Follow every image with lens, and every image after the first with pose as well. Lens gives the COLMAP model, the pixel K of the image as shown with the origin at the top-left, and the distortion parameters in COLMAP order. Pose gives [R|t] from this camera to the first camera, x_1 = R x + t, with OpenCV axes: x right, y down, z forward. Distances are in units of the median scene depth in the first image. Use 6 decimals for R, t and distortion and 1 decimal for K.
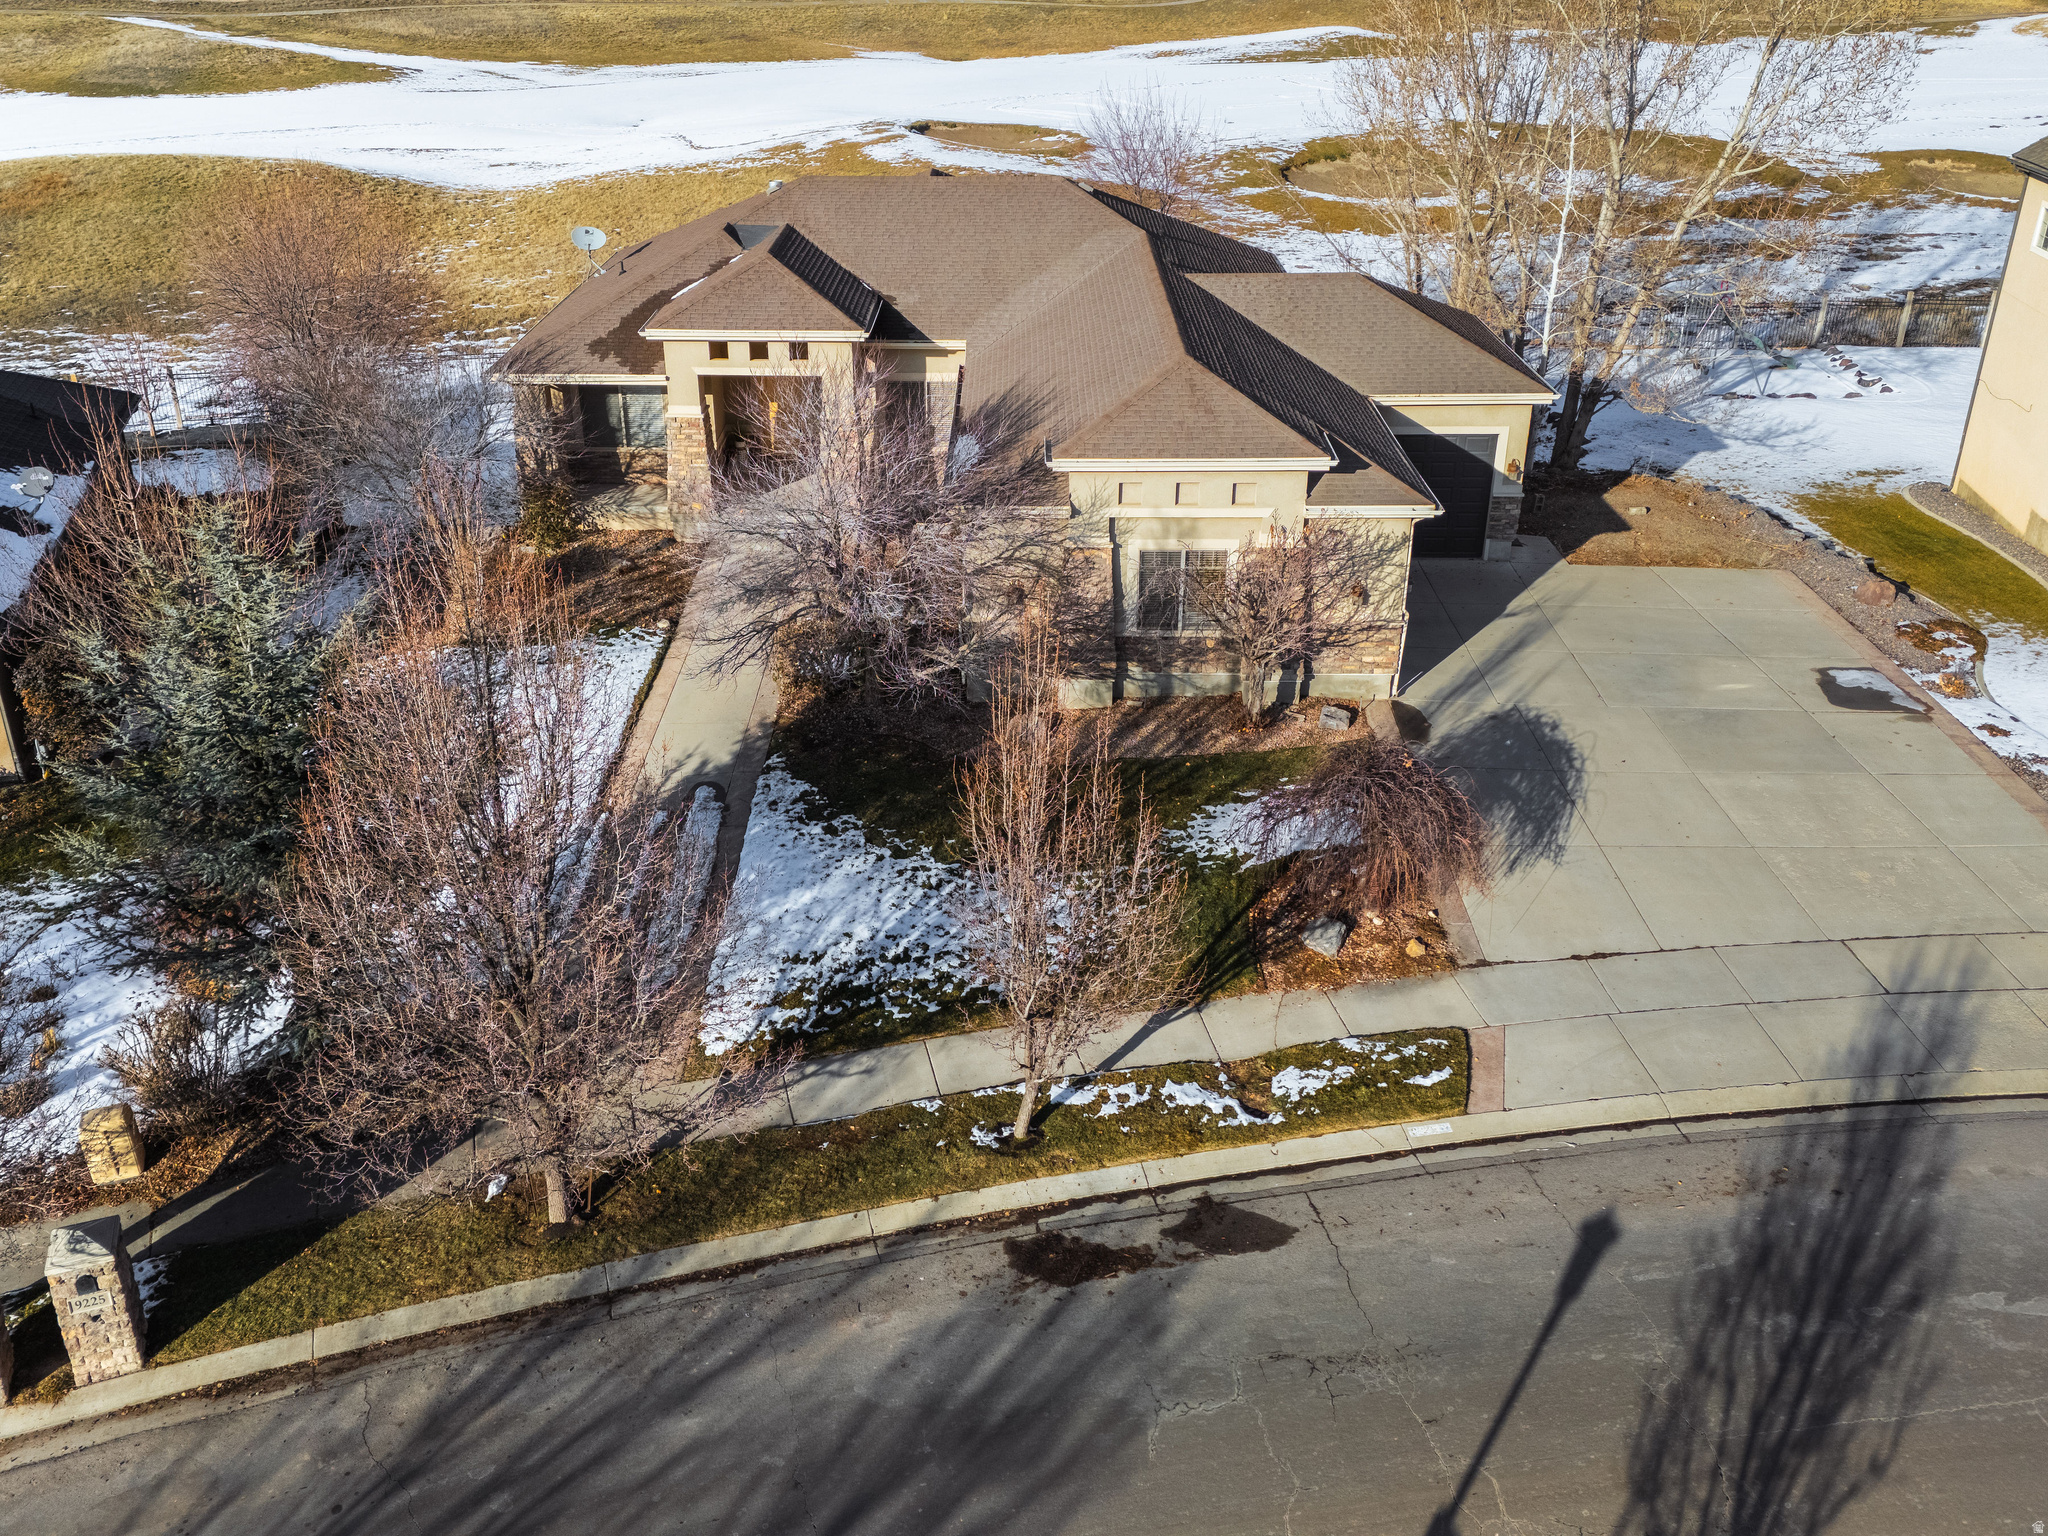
lens RADIAL K [[1722.6, 0, 978.9], [0, 1722.6, 664.4], [0, 0, 1]] dist [0.077943, -0.061920]
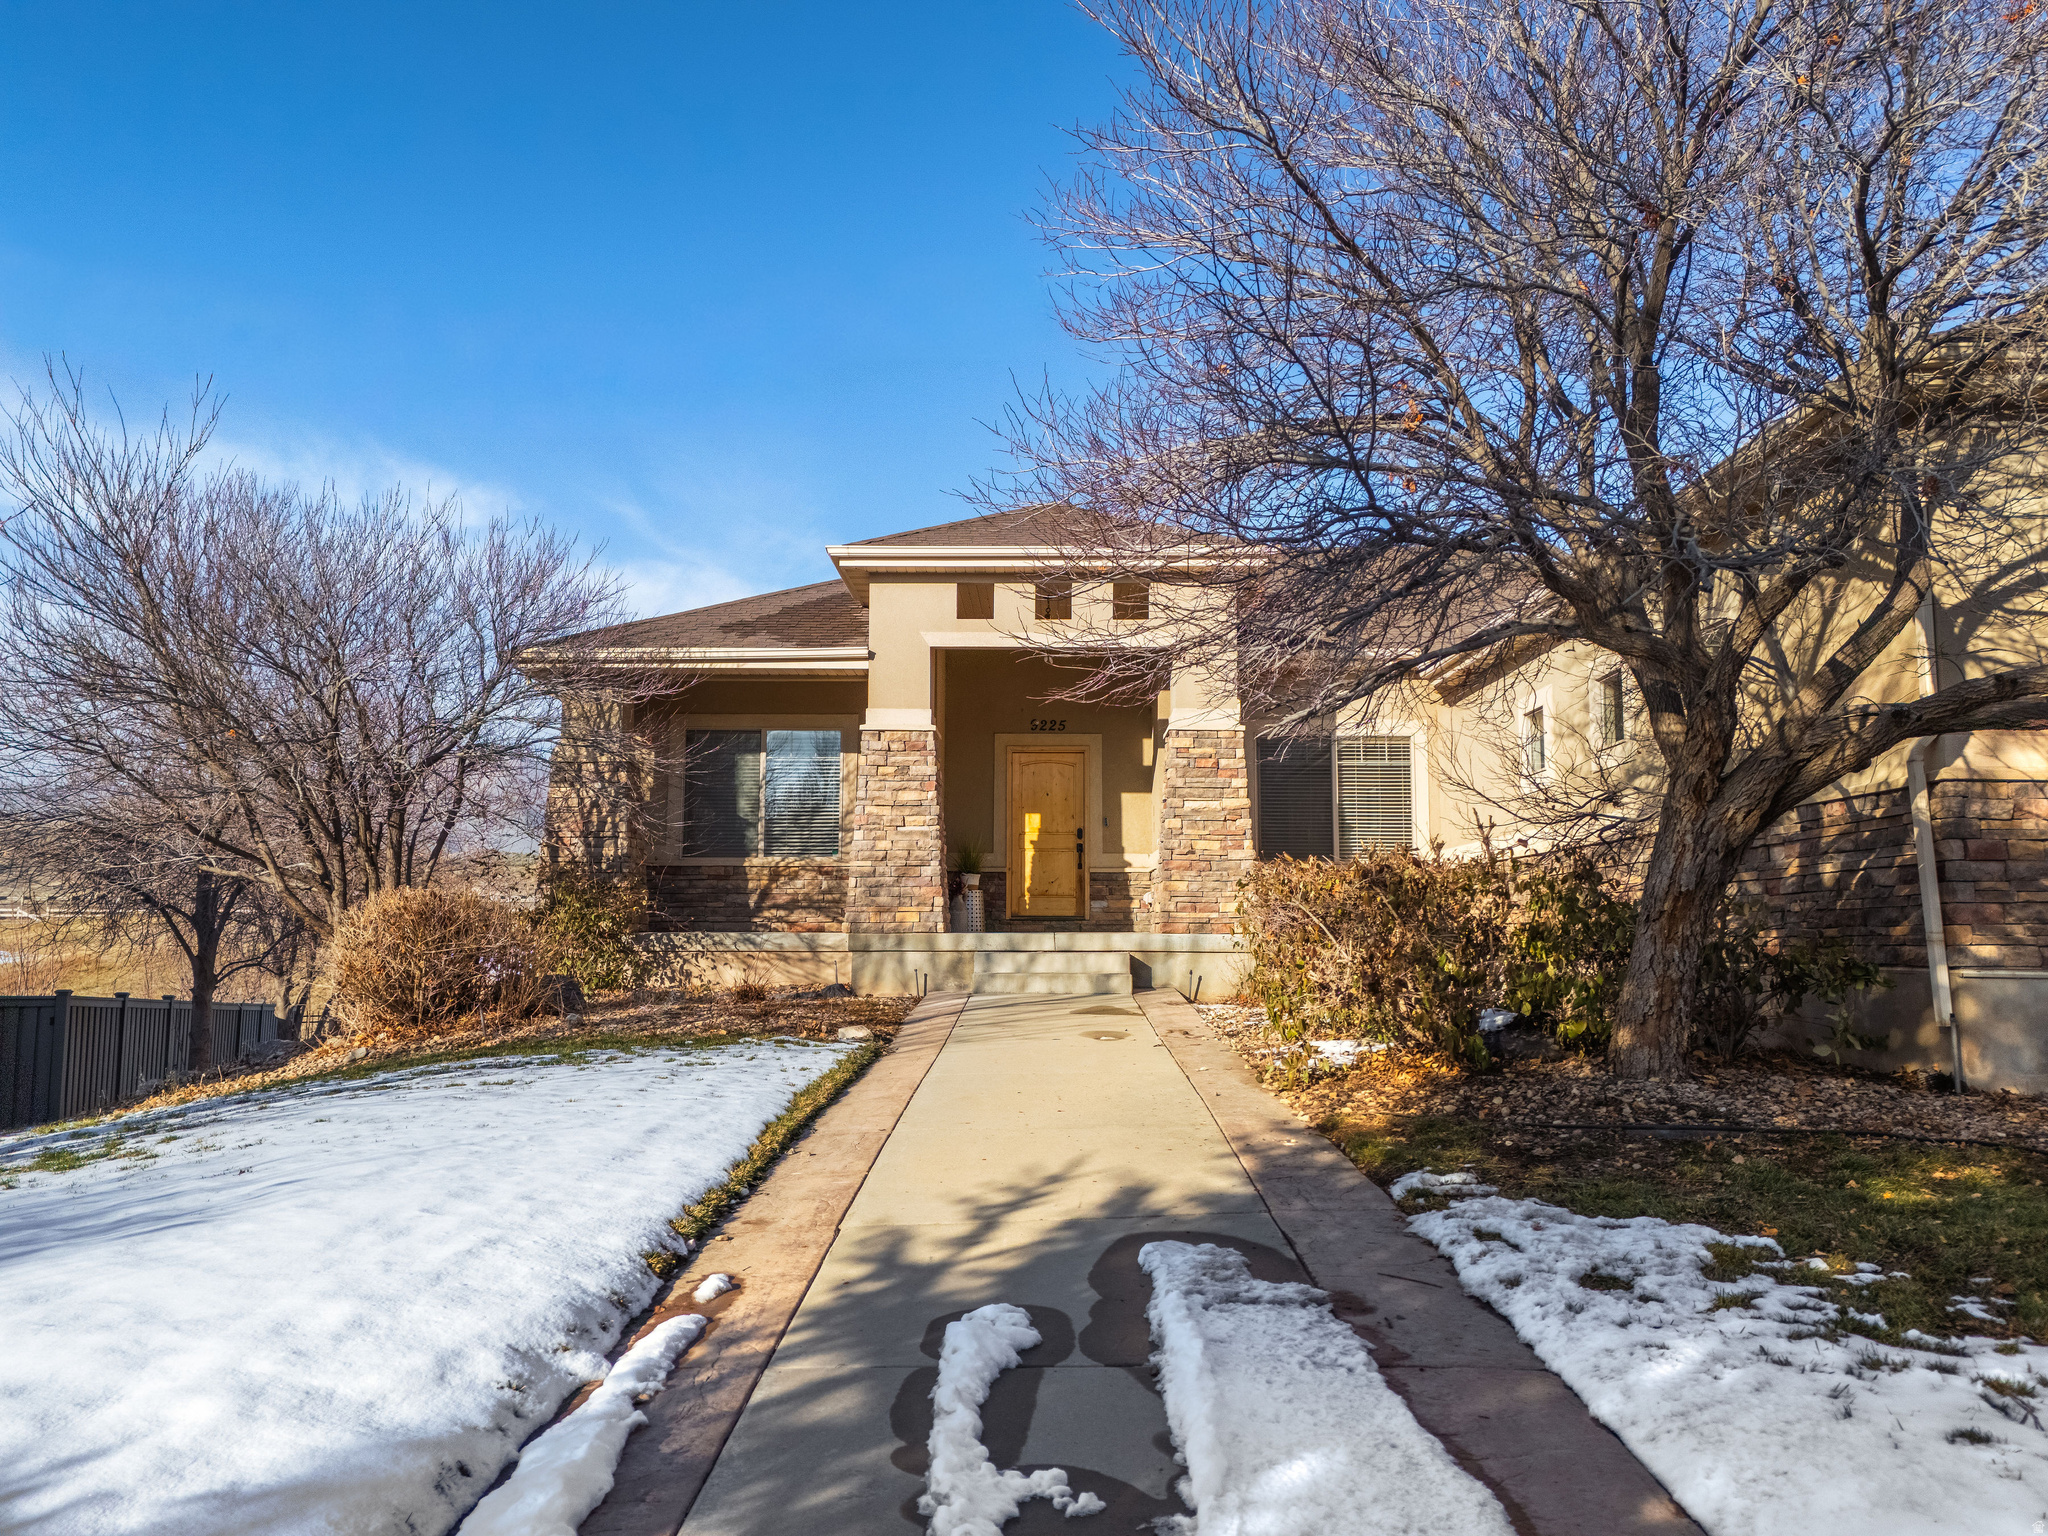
lens RADIAL K [[1498.8, 0, 1024.9], [0, 1498.8, 768.6], [0, 0, 1]] dist [0.082600, -0.066262]
pose [[0.999899, 0.008066, 0.011717, -0.171354], [-0.000835, 0.855564, -0.517696, 0.110260], [-0.014201, 0.517634, 0.855484, 0.784430]]
